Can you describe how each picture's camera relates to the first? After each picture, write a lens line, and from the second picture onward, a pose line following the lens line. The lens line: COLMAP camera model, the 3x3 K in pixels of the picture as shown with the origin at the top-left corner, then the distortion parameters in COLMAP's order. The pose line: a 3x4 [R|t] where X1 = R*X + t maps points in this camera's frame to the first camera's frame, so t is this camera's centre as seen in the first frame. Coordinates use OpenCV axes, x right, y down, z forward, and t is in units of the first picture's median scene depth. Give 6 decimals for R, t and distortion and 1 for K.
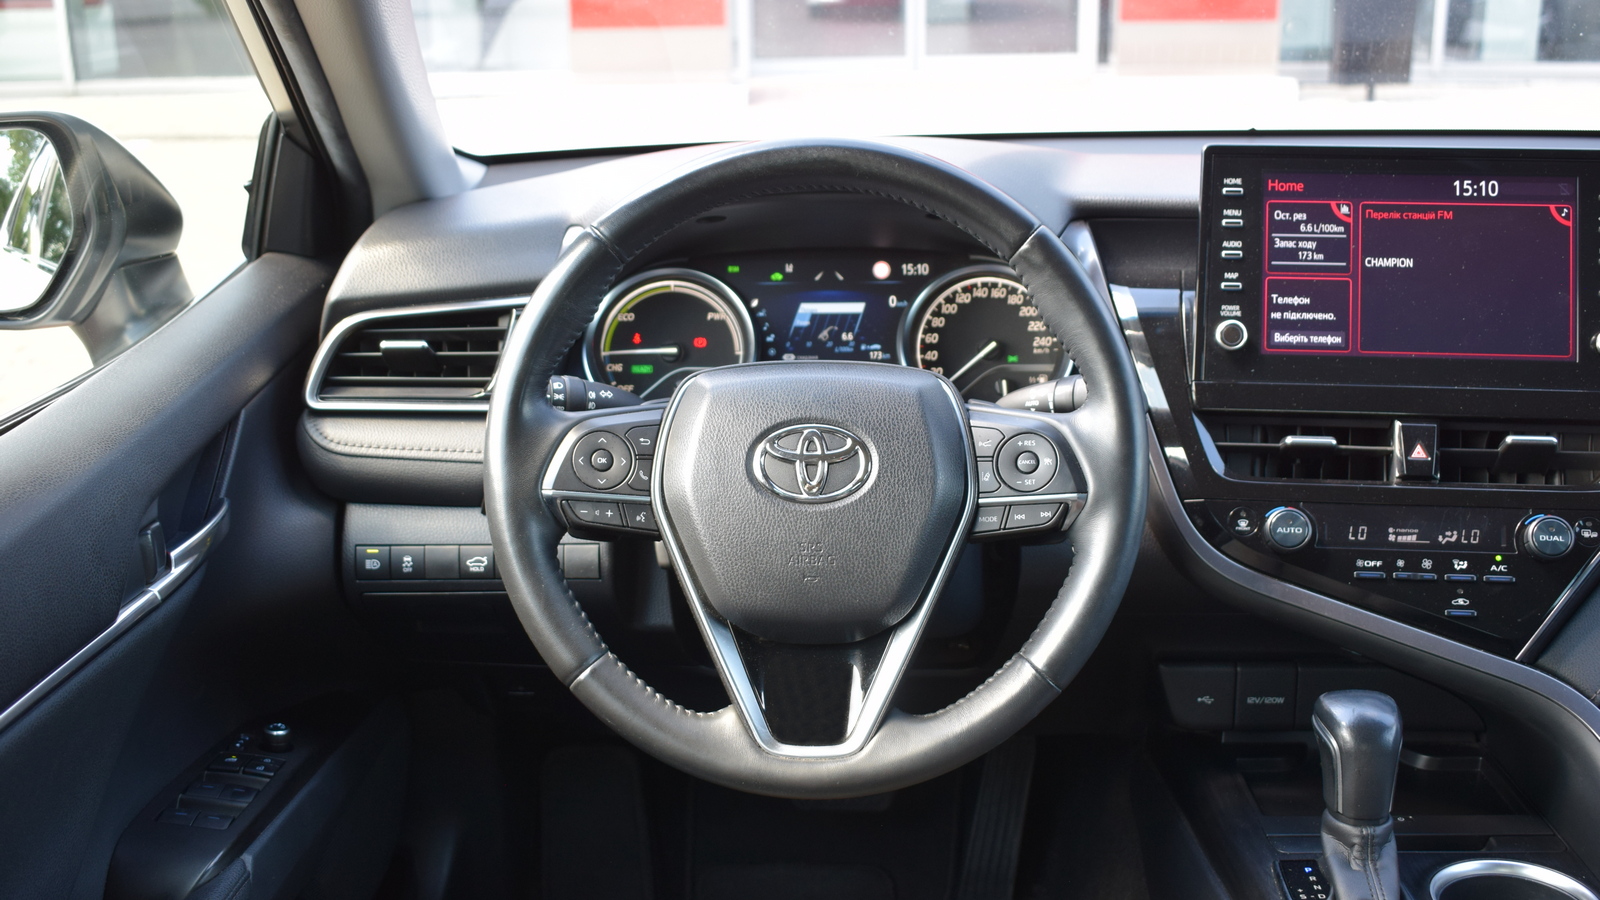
lens RADIAL K [[1799.0, 0, 800.0], [0, 1799.0, 450.0], [0, 0, 1]] dist [-0.067444, 0.013429]
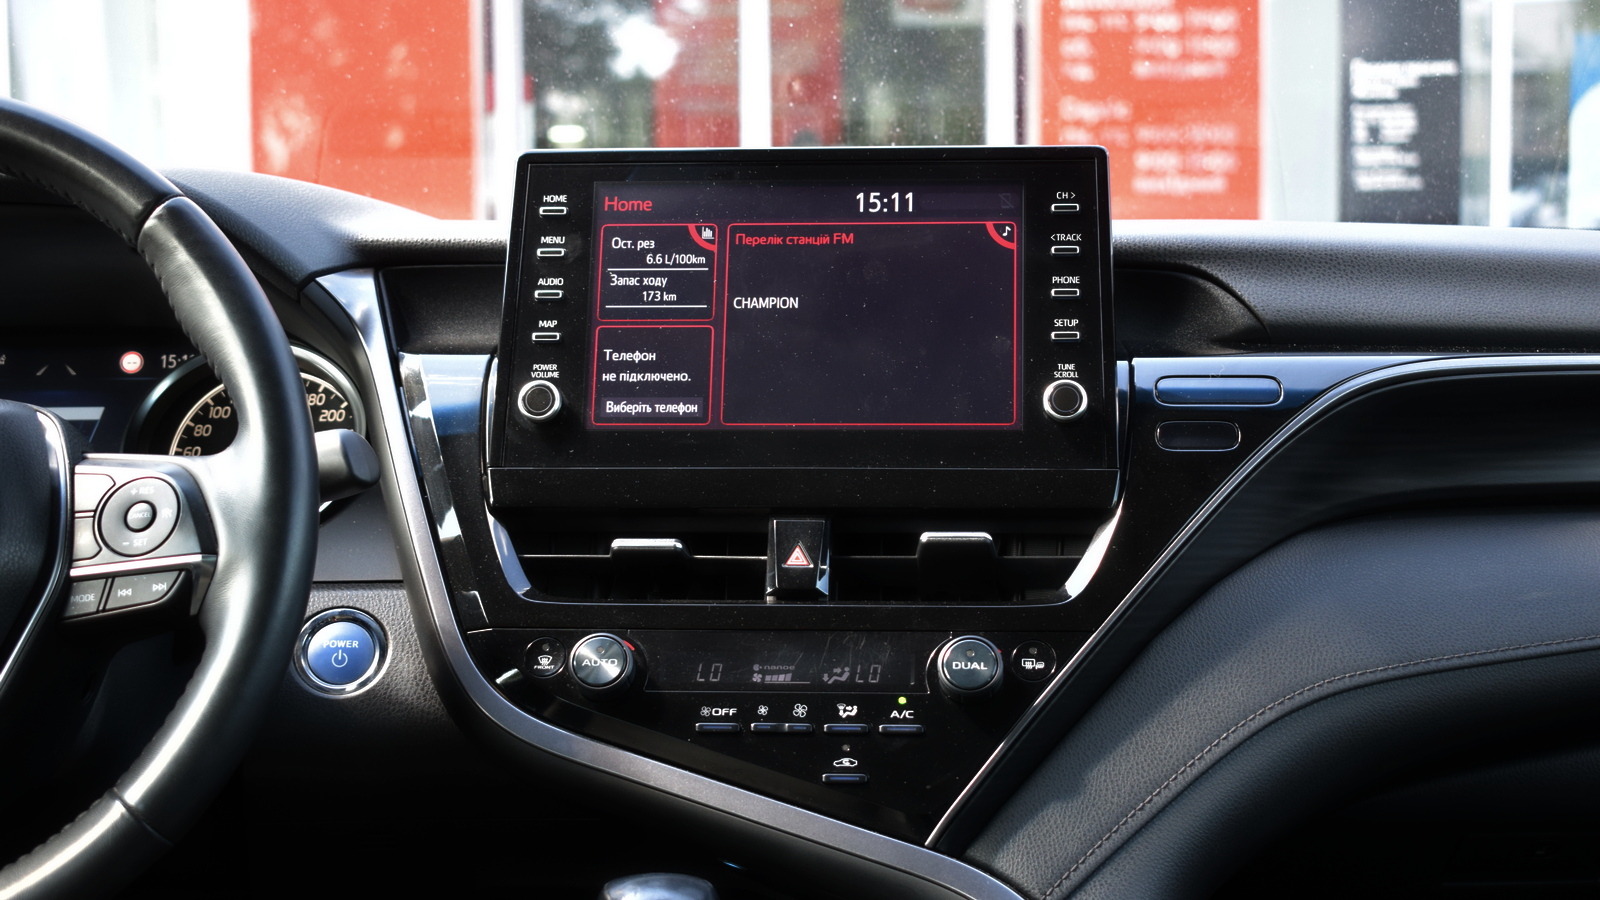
lens RADIAL K [[2619.1, 0, 800.0], [0, 2619.1, 450.0], [0, 0, 1]] dist [-0.023362, -0.011133]
pose [[0.998957, 0.002504, 0.045585, 0.296725], [0.007445, 0.976192, -0.216781, 0.180284], [-0.045042, 0.216895, 0.975155, -0.010501]]
